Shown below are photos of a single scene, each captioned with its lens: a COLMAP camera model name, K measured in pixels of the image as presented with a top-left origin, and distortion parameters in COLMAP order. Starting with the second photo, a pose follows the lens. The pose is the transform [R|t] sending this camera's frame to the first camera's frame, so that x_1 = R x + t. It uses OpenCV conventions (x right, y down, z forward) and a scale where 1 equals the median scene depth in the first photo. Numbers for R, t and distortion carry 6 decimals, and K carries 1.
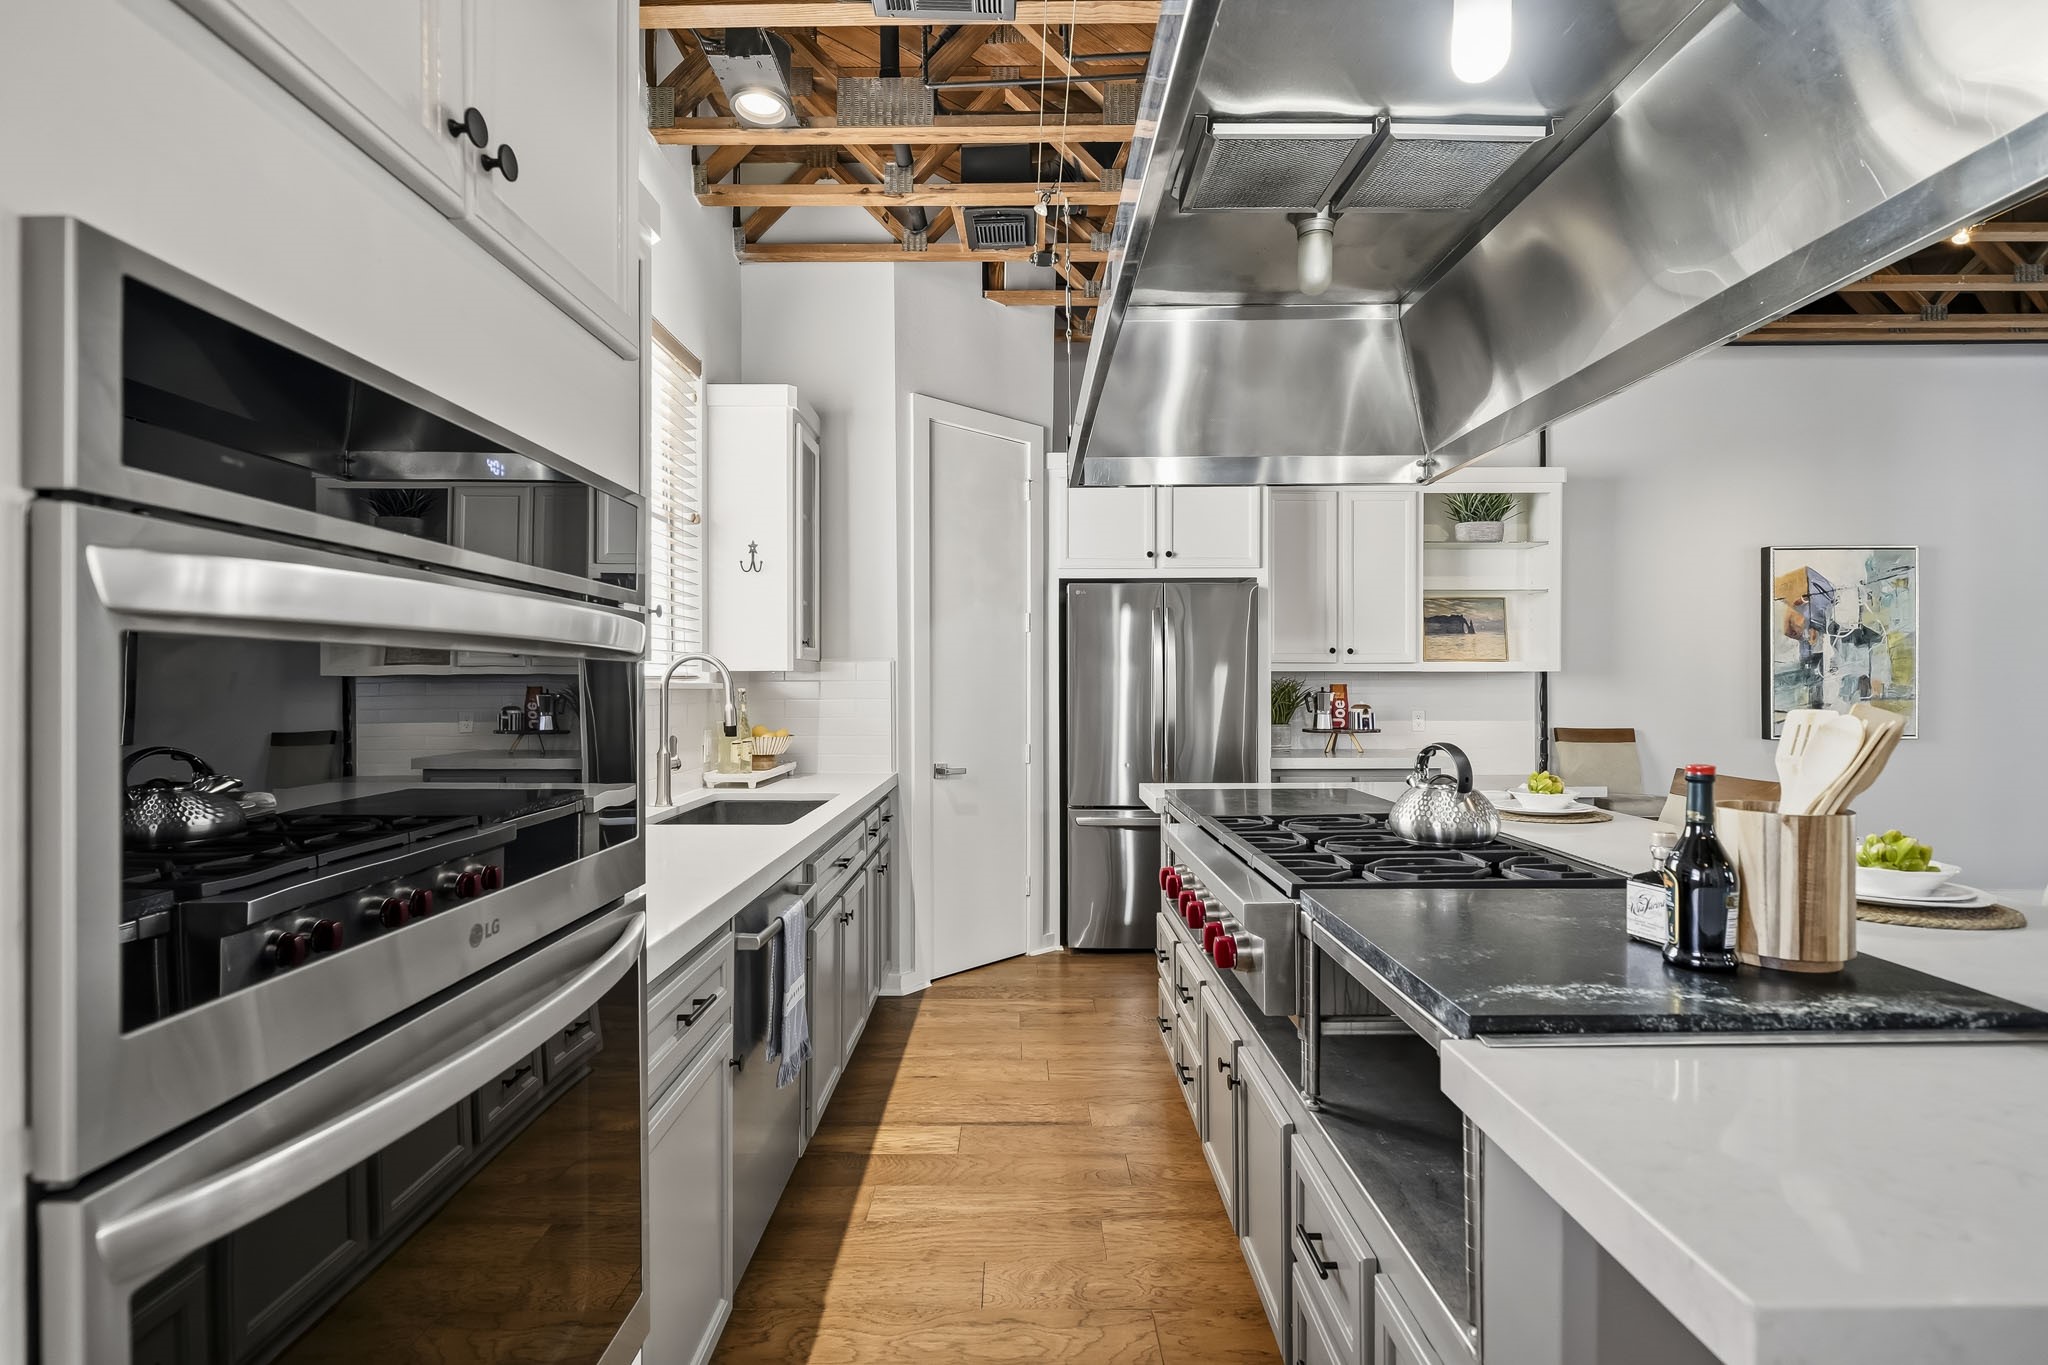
lens RADIAL K [[979.7, 0, 1023.1], [0, 979.7, 672.8], [0, 0, 1]] dist [0.025585, 0.001184]
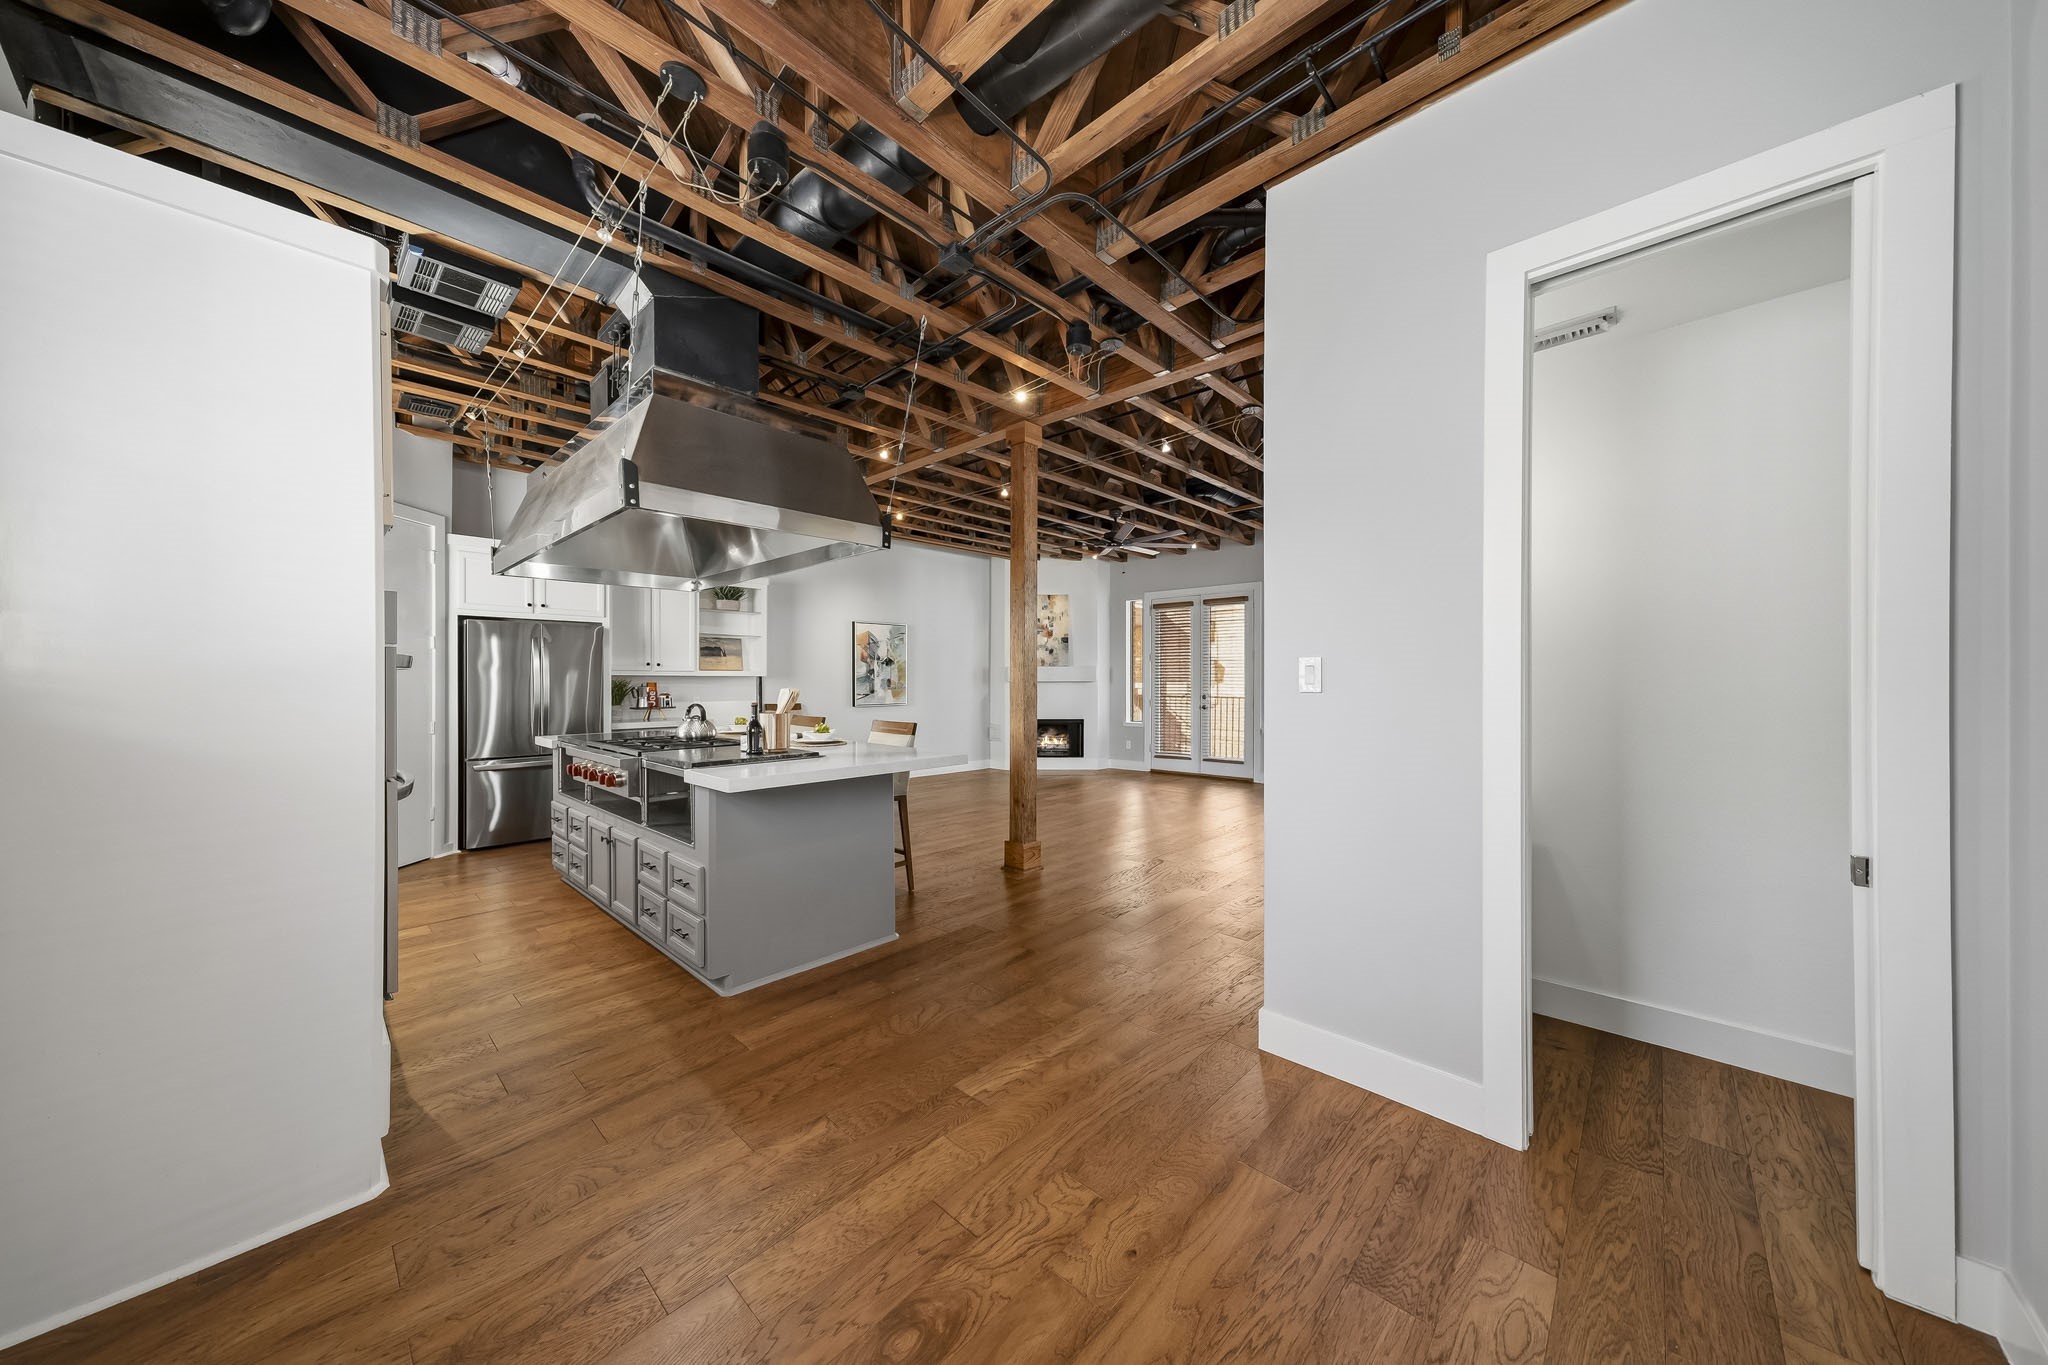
lens RADIAL K [[701.4, 0, 1036.8], [0, 701.4, 684.5], [0, 0, 1]] dist [-0.000410, 0.000007]
pose [[0.683622, -0.003947, 0.729826, -0.142523], [-0.006291, 0.999916, 0.011300, -0.004250], [-0.729809, -0.012317, 0.683540, -0.419374]]
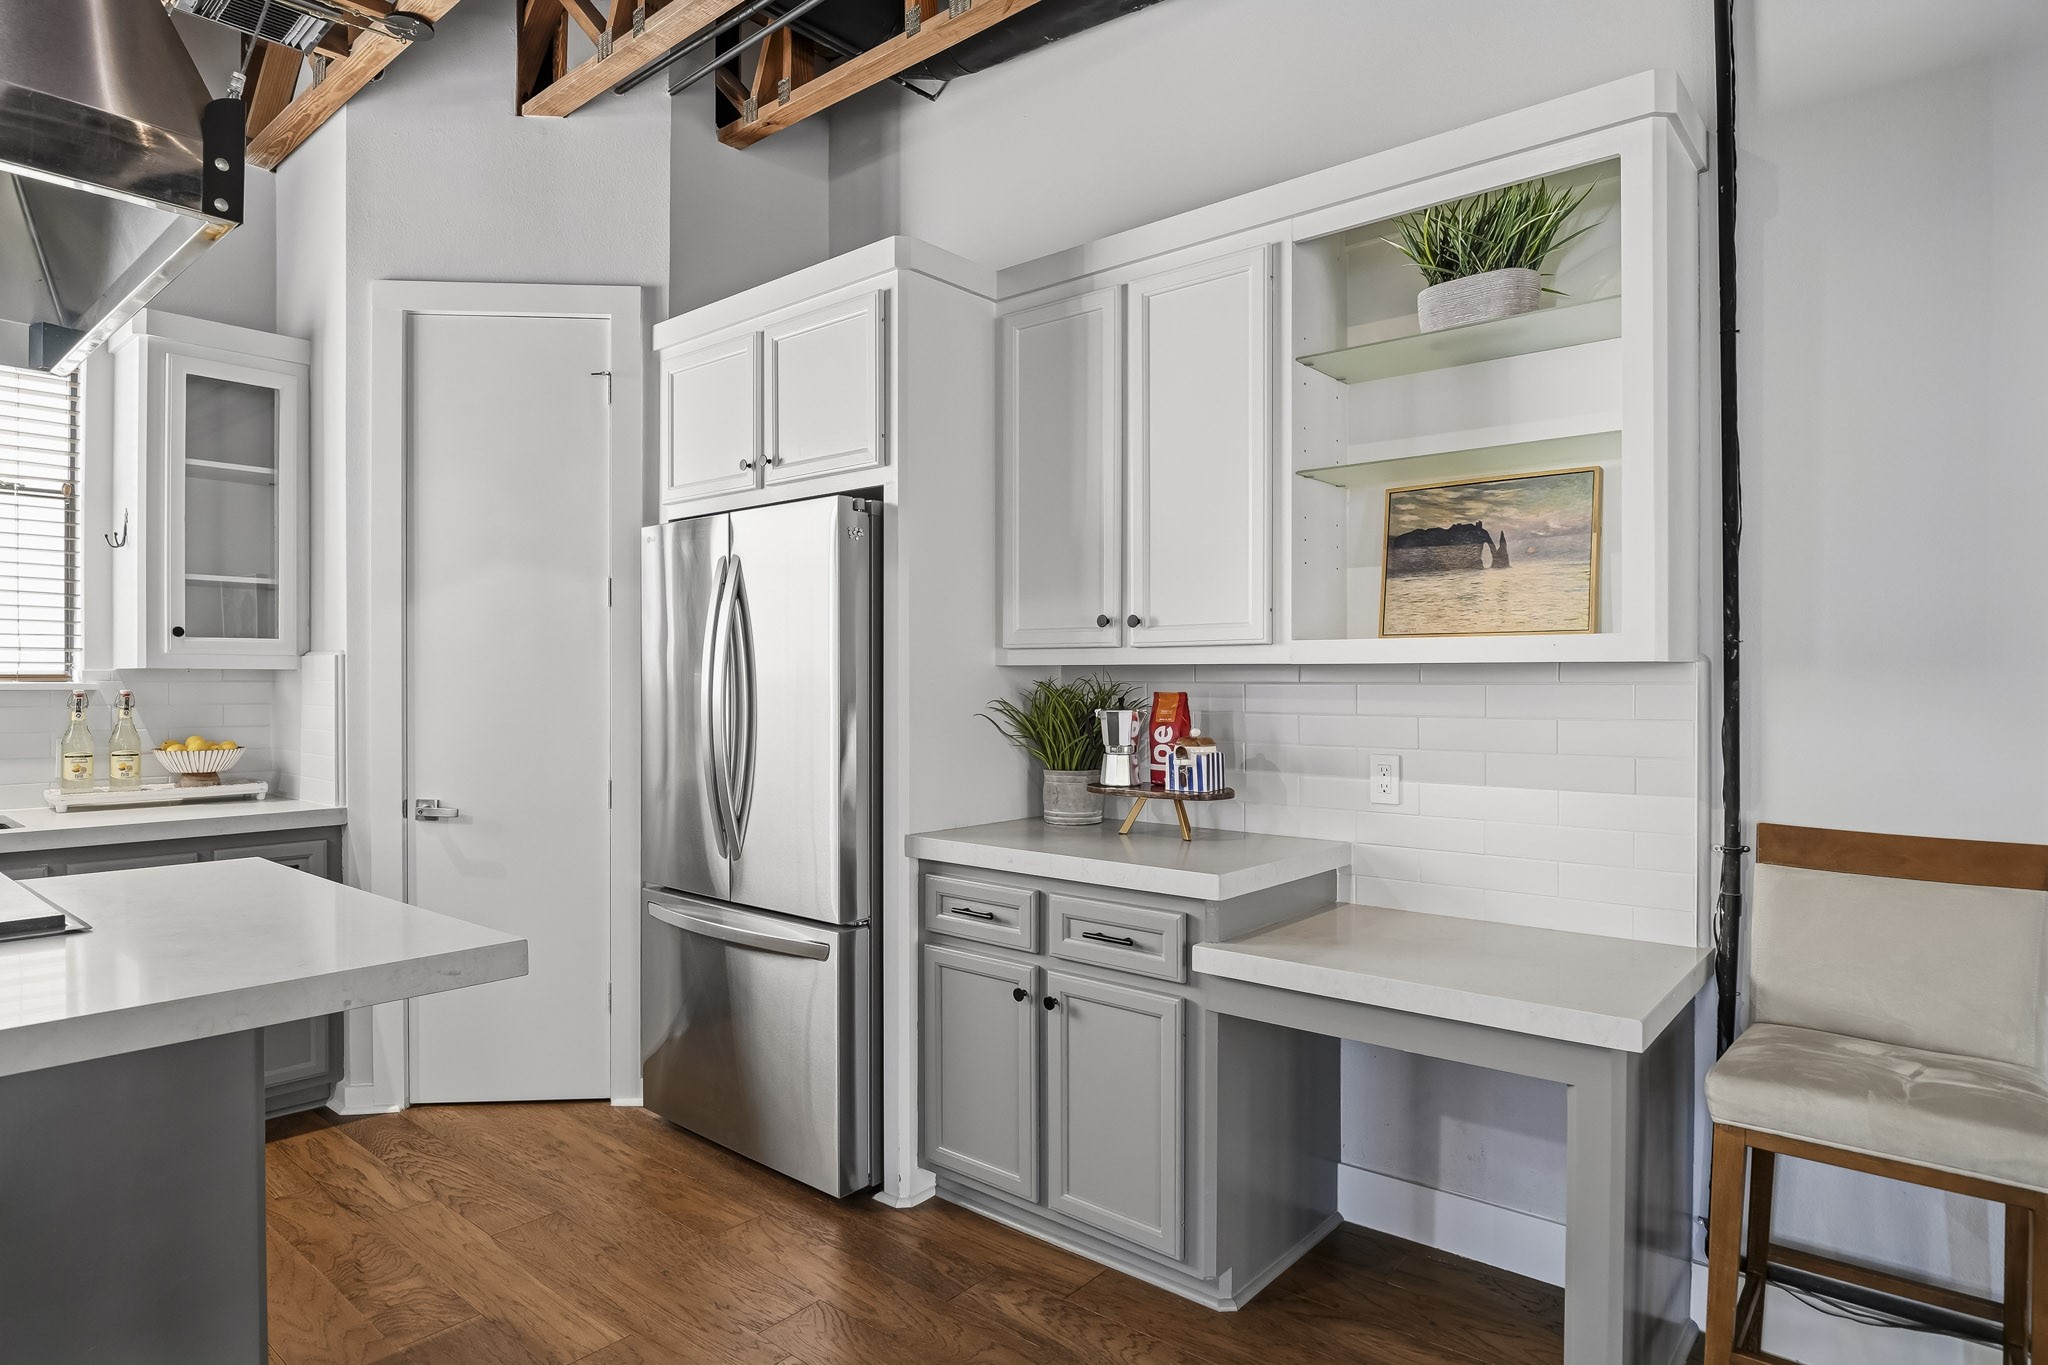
lens RADIAL K [[1133.4, 0, 983.9], [0, 1133.4, 685.1], [0, 0, 1]] dist [-0.001307, -0.000799]
pose [[0.752344, 0.004558, -0.658755, 0.628168], [0.002322, 0.999952, 0.009570, 0.002605], [0.658767, -0.008729, 0.752297, 0.547712]]
